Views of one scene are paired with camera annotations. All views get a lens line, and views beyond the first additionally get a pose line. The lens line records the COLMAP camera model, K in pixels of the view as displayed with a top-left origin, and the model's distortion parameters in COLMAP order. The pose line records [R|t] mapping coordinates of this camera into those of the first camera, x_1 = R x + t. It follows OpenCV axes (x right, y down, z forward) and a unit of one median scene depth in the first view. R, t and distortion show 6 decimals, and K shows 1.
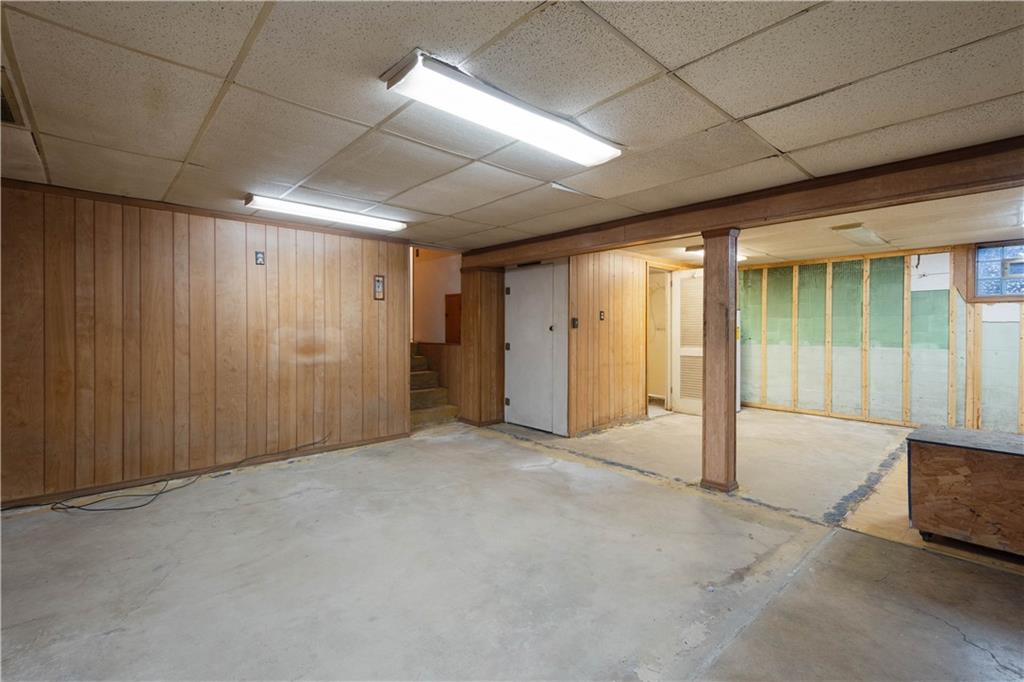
lens RADIAL K [[453.6, 0, 511.8], [0, 453.6, 335.6], [0, 0, 1]] dist [0.014243, -0.003862]
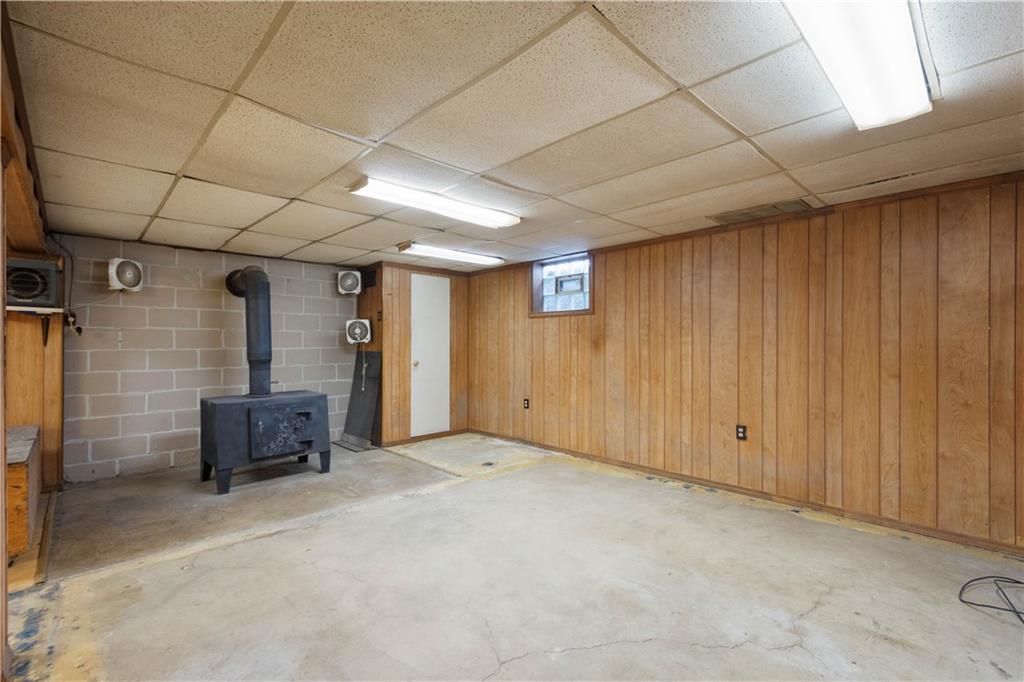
lens RADIAL K [[453.6, 0, 512.4], [0, 453.6, 341.2], [0, 0, 1]] dist [0.014243, -0.003862]
pose [[-0.999304, -0.000235, -0.037294, -0.109853], [-0.000577, 0.999958, 0.009184, -0.032921], [0.037290, 0.009199, -0.999262, 1.914990]]
